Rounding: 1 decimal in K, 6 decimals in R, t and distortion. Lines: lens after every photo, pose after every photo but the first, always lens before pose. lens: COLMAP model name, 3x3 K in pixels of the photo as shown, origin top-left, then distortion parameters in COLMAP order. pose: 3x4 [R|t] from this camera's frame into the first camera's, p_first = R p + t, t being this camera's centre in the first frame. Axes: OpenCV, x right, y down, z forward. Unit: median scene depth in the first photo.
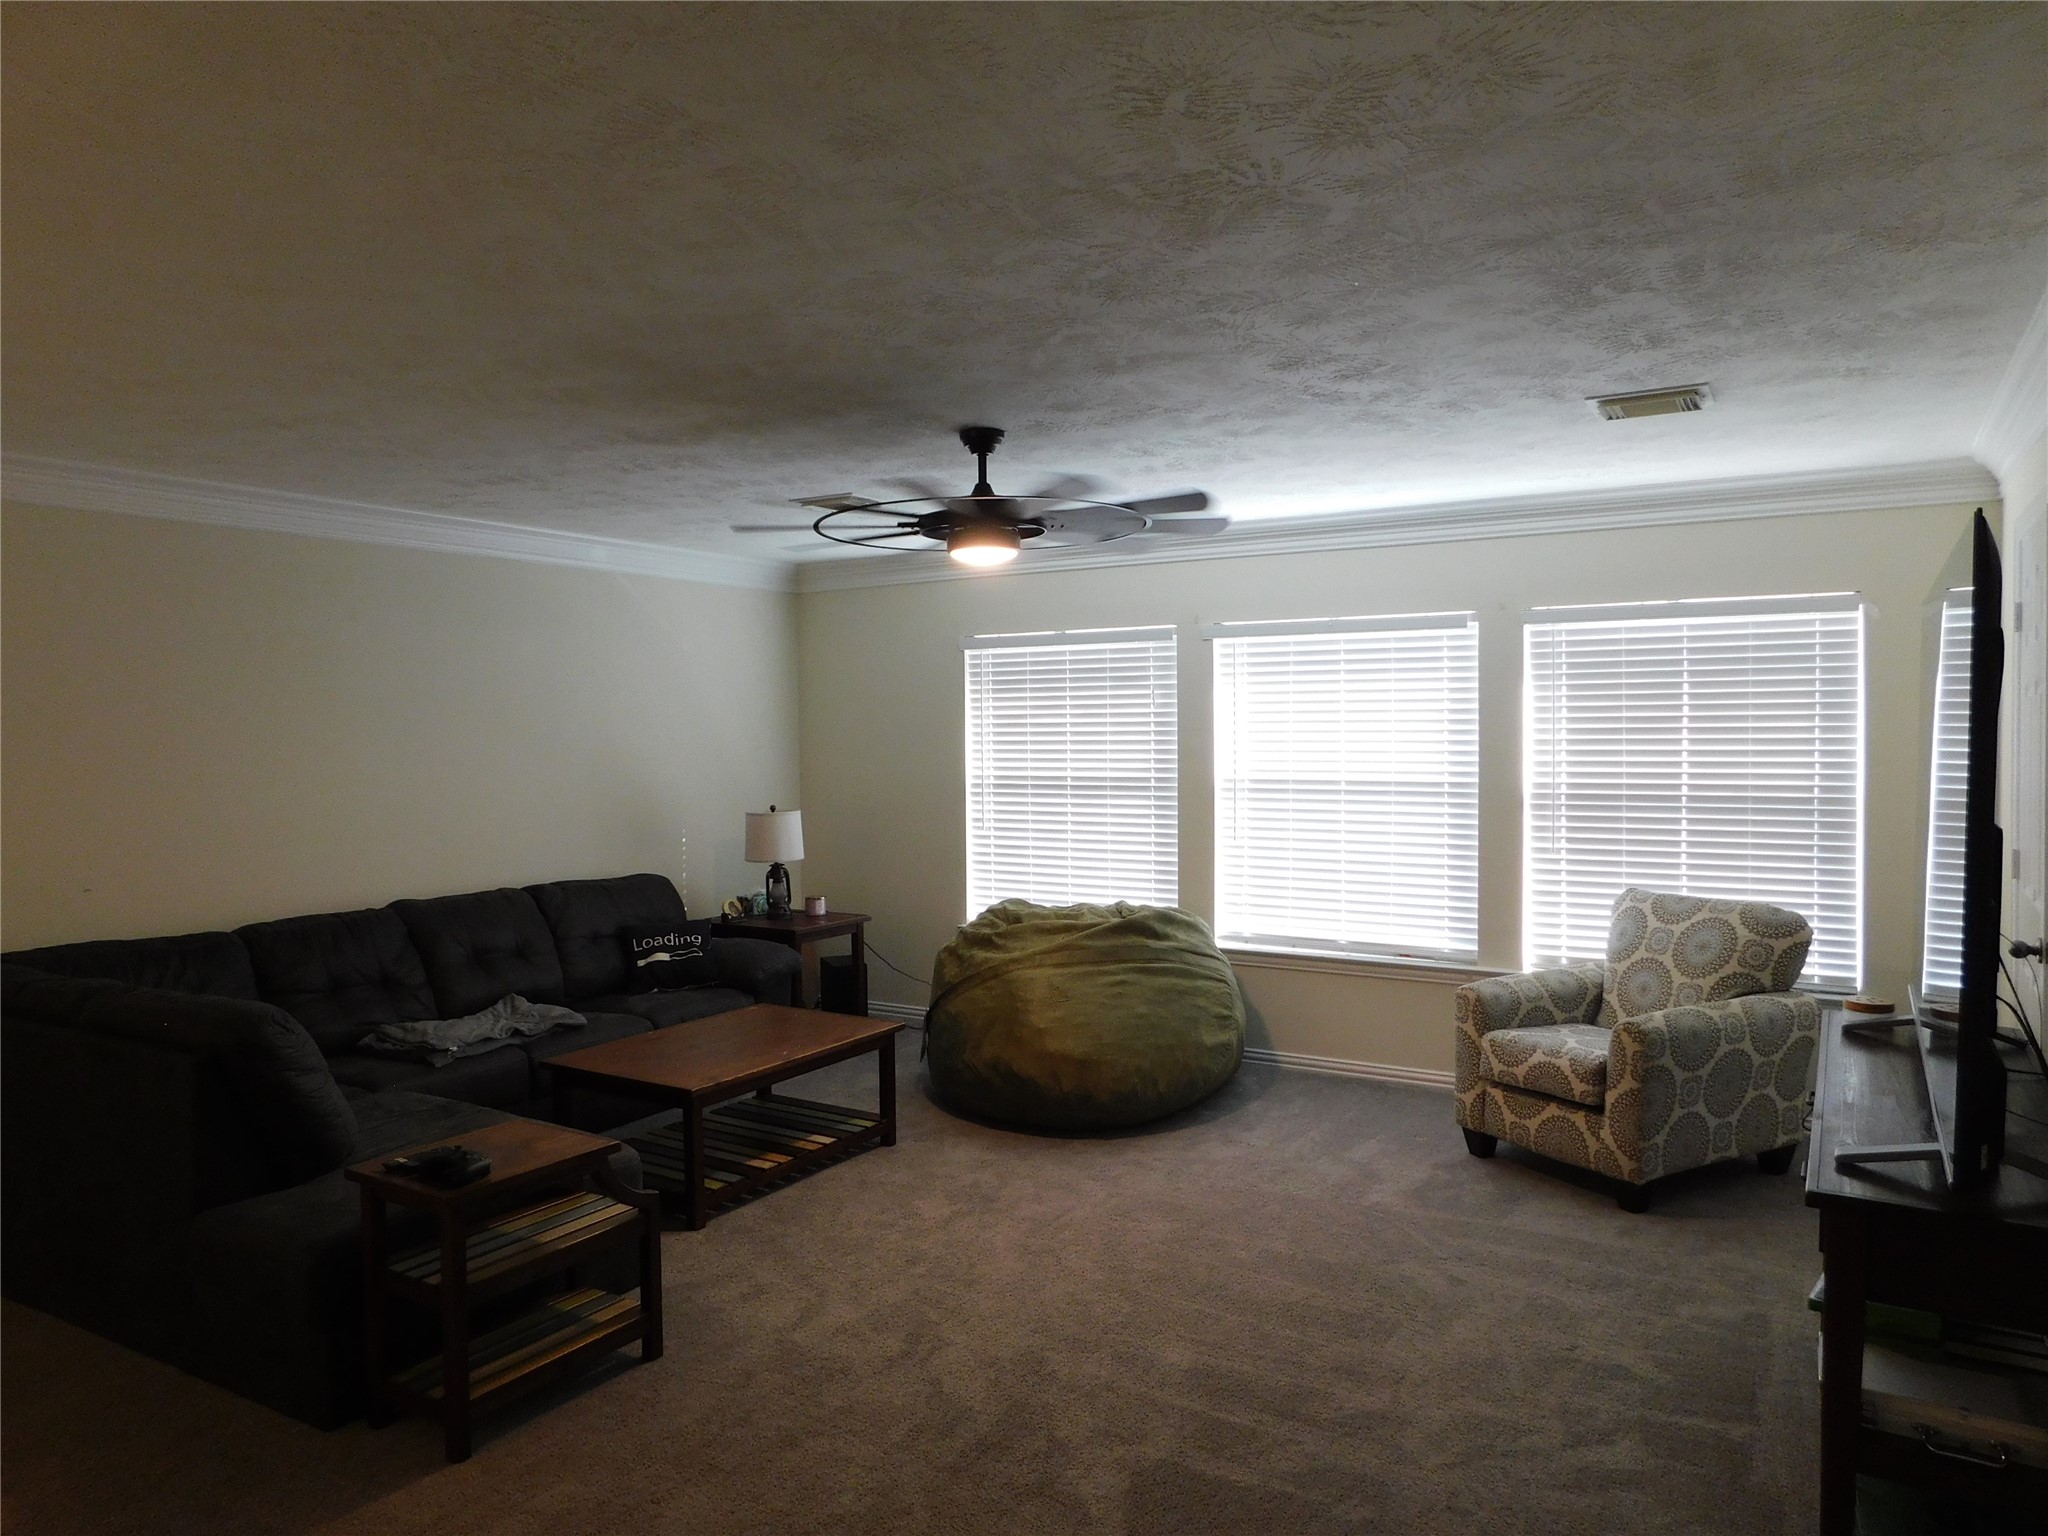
lens RADIAL K [[1346.9, 0, 1020.2], [0, 1346.9, 763.1], [0, 0, 1]] dist [-0.051461, 0.028356]
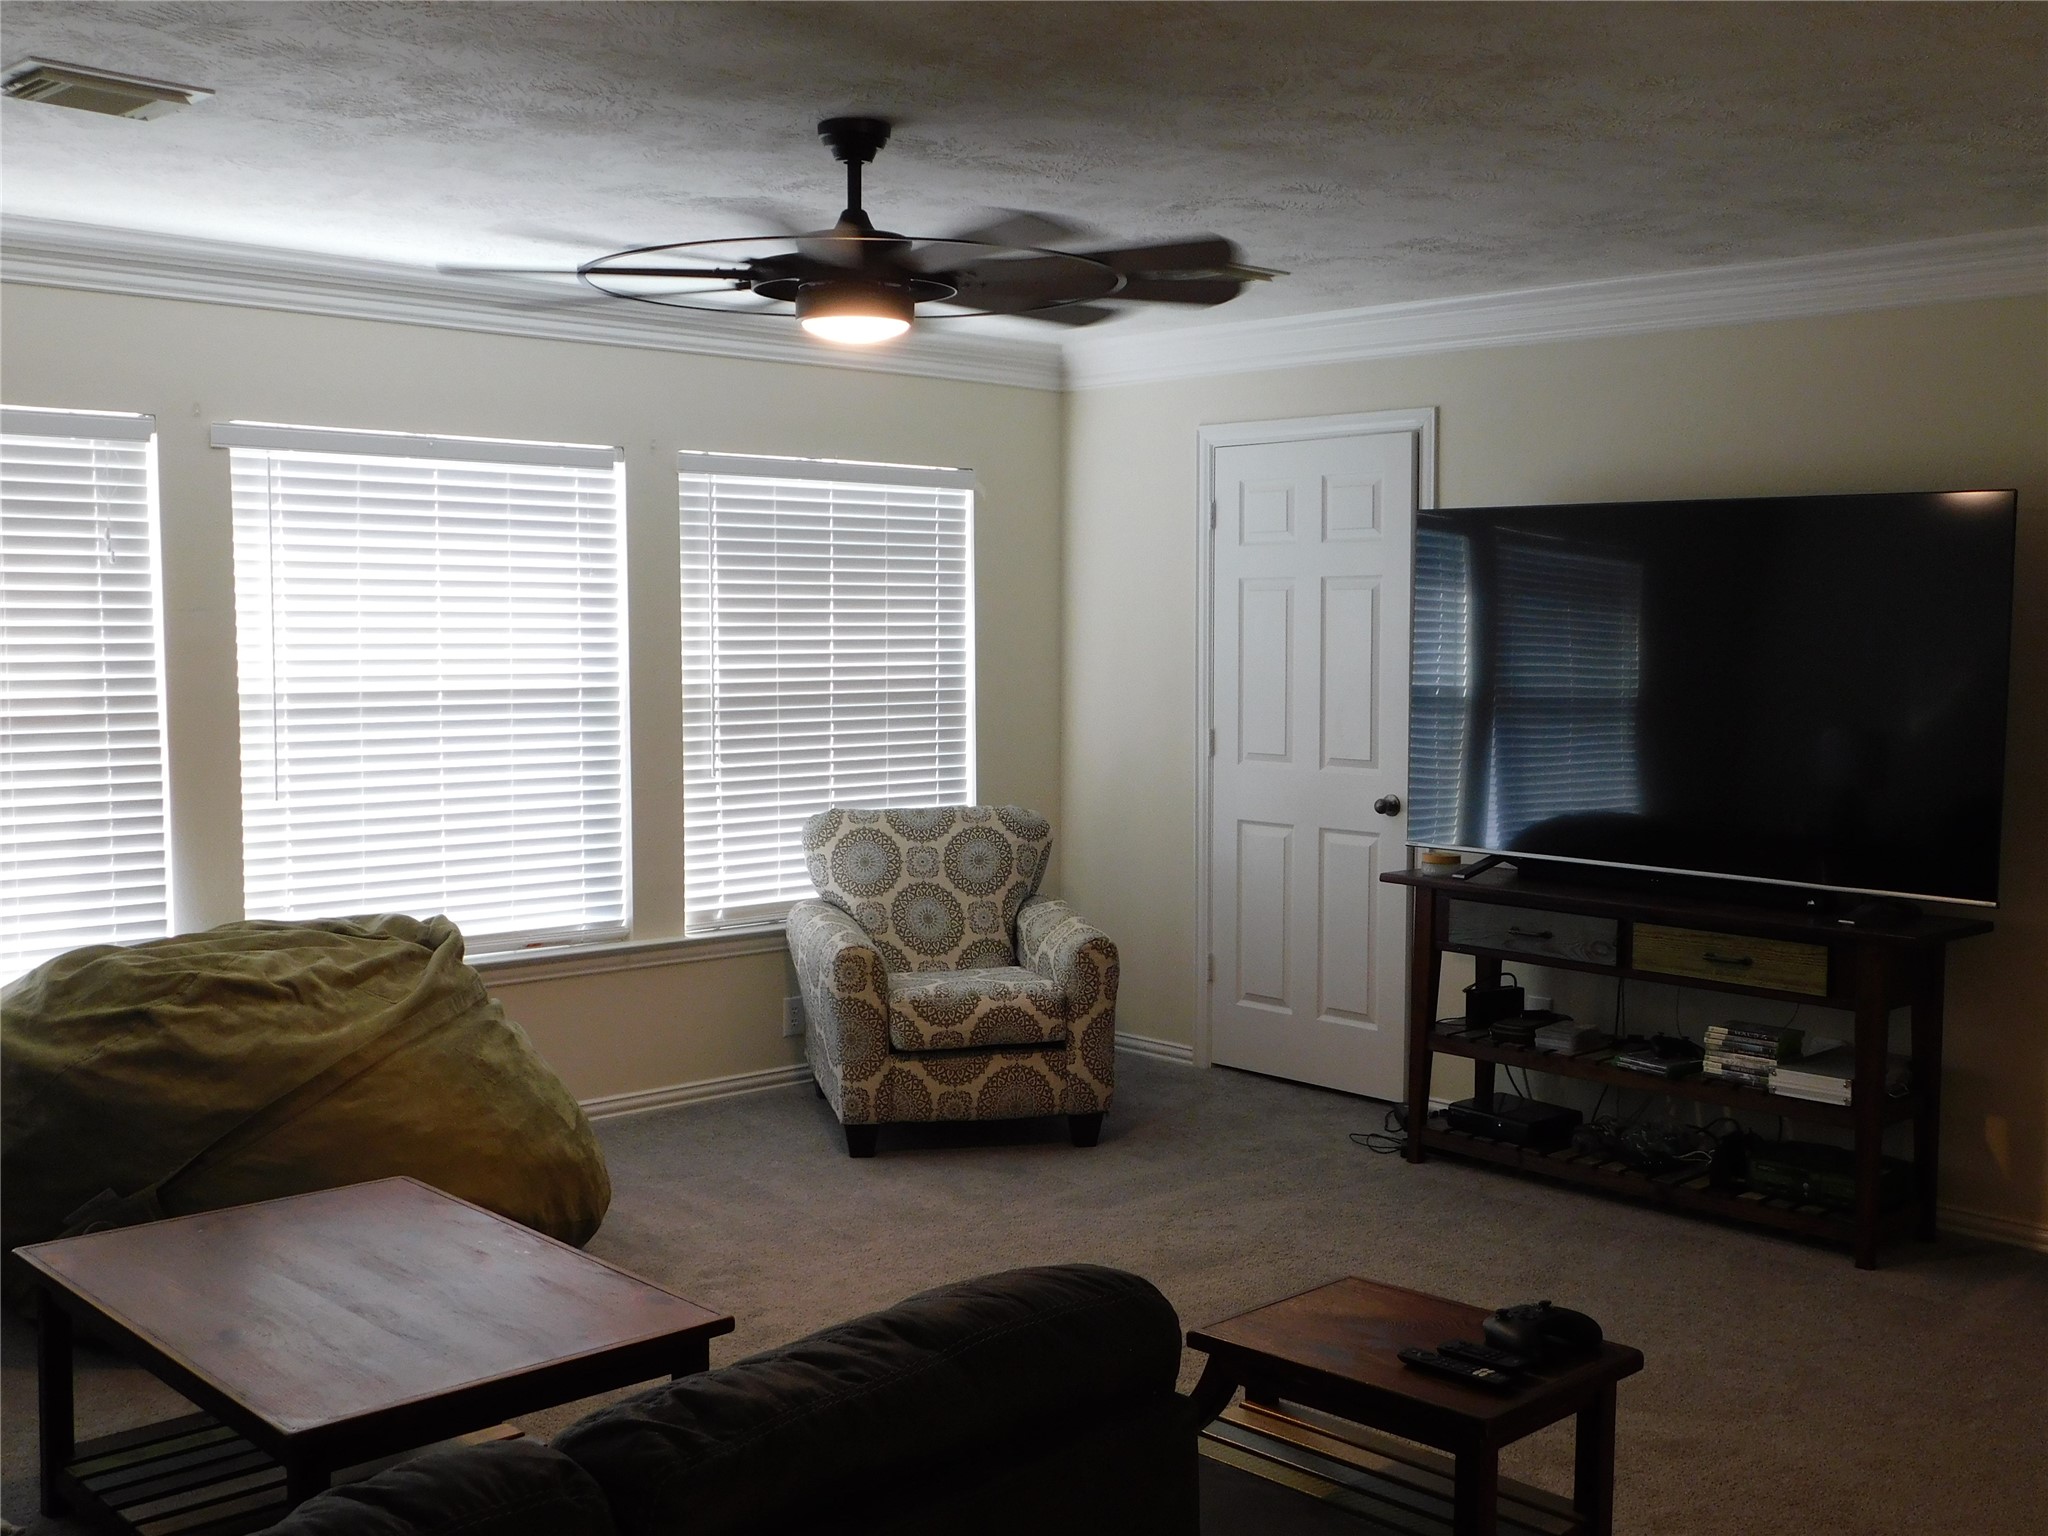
lens RADIAL K [[2141.9, 0, 1017.2], [0, 2141.9, 780.2], [0, 0, 1]] dist [-0.007367, 0.000000]
pose [[0.256748, -0.067830, 0.964095, -0.765464], [0.014037, 0.997691, 0.066455, -0.009750], [-0.966376, -0.003529, 0.257107, 0.535567]]
